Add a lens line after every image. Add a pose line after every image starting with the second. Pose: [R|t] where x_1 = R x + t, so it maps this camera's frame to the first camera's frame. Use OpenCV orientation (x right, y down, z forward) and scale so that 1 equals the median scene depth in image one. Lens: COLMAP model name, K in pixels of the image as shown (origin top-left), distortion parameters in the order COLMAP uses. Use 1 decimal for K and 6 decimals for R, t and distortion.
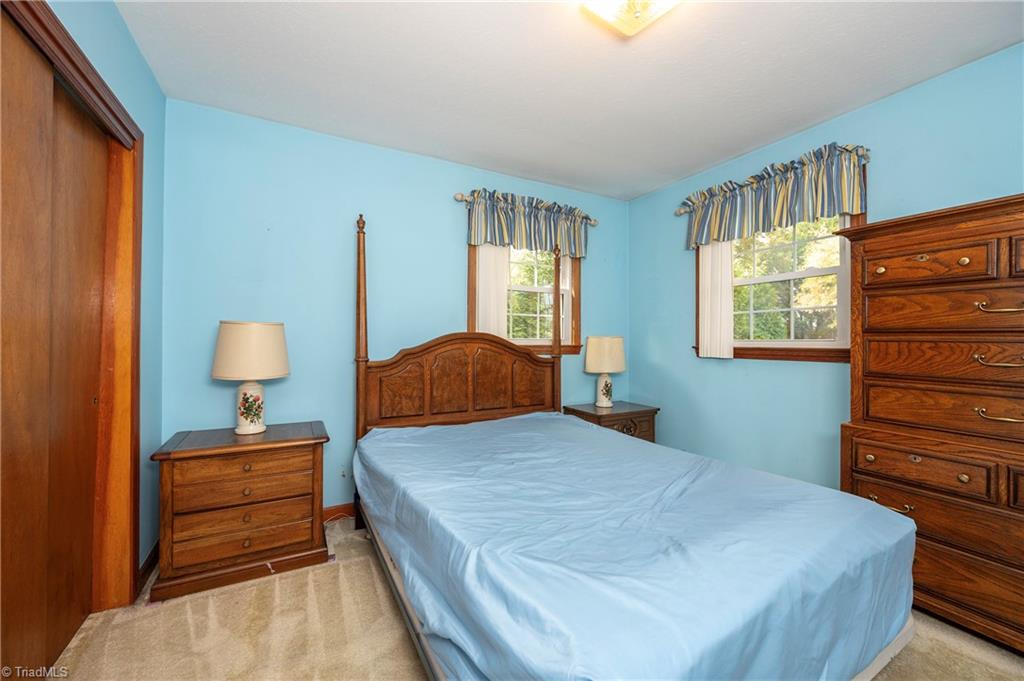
lens RADIAL K [[403.0, 0, 512.0], [0, 403.0, 340.5], [0, 0, 1]] dist [0.000419, -0.000212]
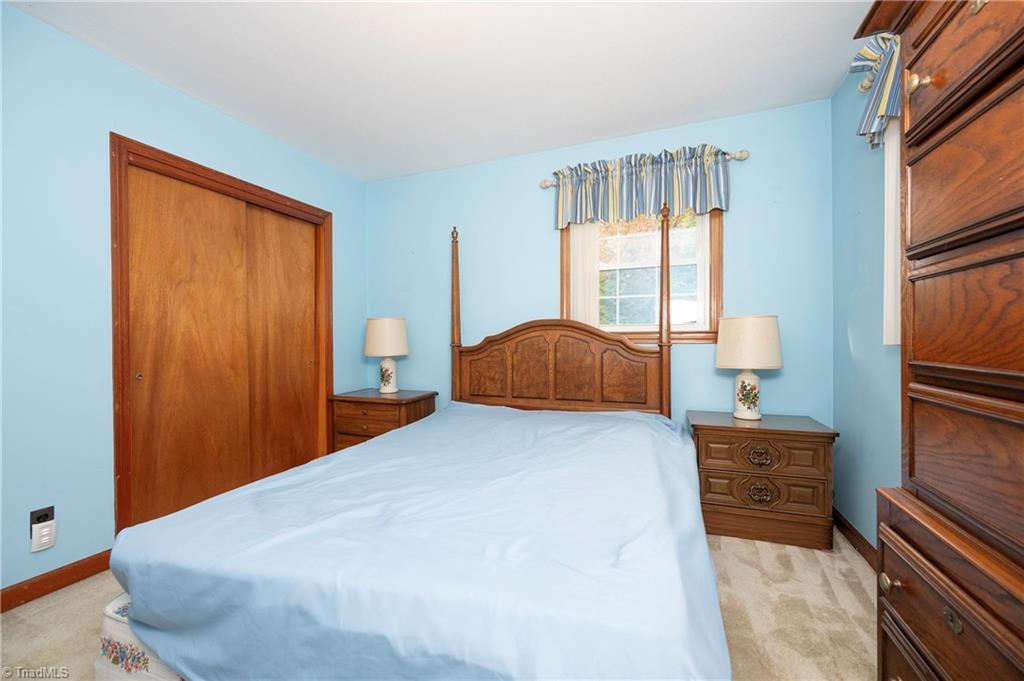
lens RADIAL K [[409.8, 0, 516.5], [0, 409.8, 346.8], [0, 0, 1]] dist [0.000768, -0.000119]
pose [[0.644101, 0.001793, -0.764938, 0.604231], [0.009823, 0.999895, 0.010614, 0.035320], [0.764877, -0.014351, 0.644016, 0.290366]]
